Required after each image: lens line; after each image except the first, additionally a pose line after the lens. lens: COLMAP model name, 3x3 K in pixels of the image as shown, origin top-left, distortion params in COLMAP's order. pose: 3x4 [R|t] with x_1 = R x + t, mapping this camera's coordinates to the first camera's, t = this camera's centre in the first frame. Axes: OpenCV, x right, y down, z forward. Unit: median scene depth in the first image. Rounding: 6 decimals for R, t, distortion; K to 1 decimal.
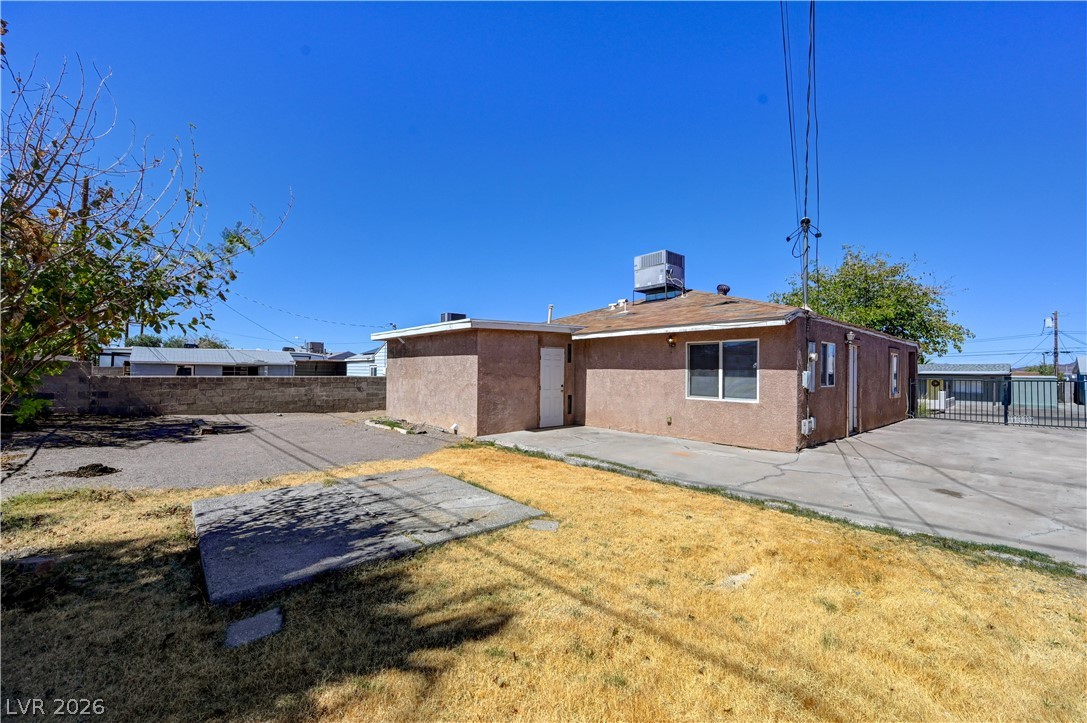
lens RADIAL K [[428.9, 0, 547.7], [0, 428.9, 369.1], [0, 0, 1]] dist [-0.002546, 0.000661]
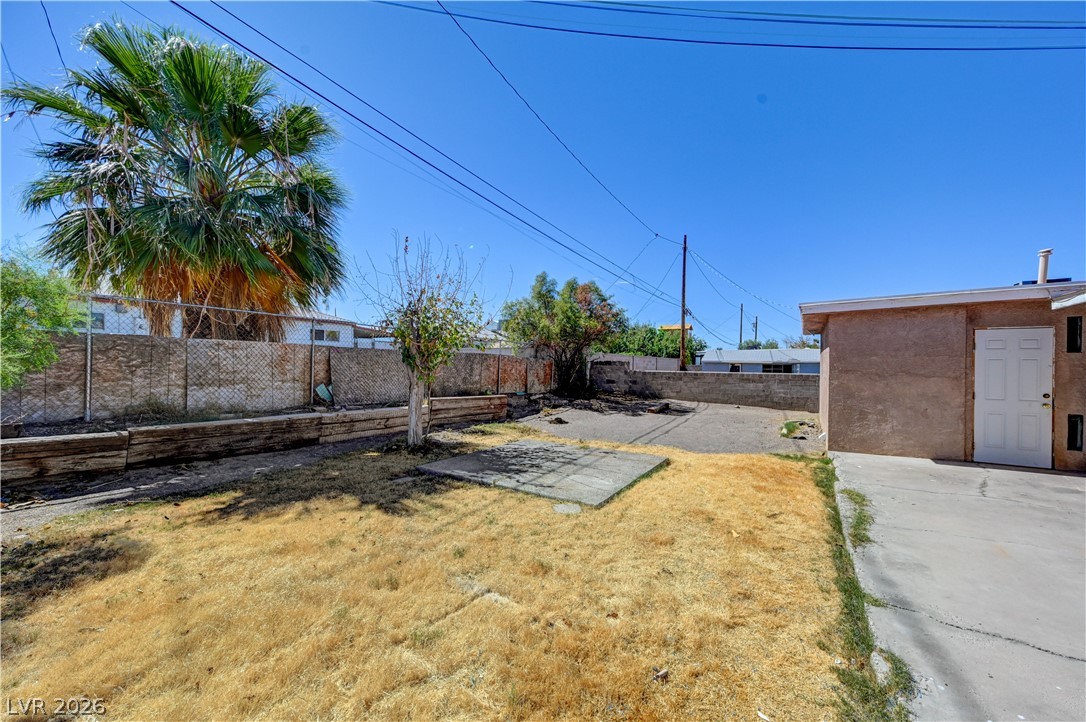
lens RADIAL K [[428.5, 0, 546.3], [0, 428.5, 362.4], [0, 0, 1]] dist [-0.002546, 0.000661]
pose [[0.297373, -0.009486, -0.954714, 0.422074], [-0.002579, 0.999939, -0.010738, 0.004749], [0.954758, 0.005655, 0.297331, 0.266393]]
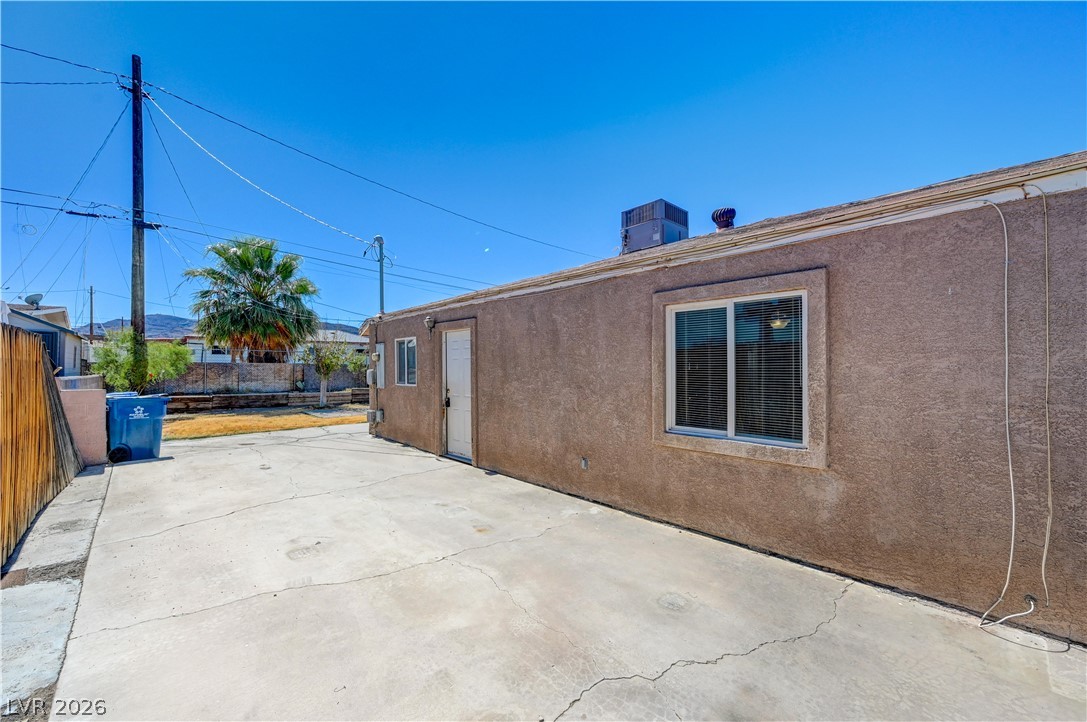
lens RADIAL K [[428.9, 0, 547.1], [0, 428.9, 366.4], [0, 0, 1]] dist [-0.002546, 0.000661]
pose [[0.029968, -0.010035, -0.999500, 1.377759], [0.010512, 0.999897, -0.009724, 0.004926], [0.999496, -0.010215, 0.030070, 1.116477]]
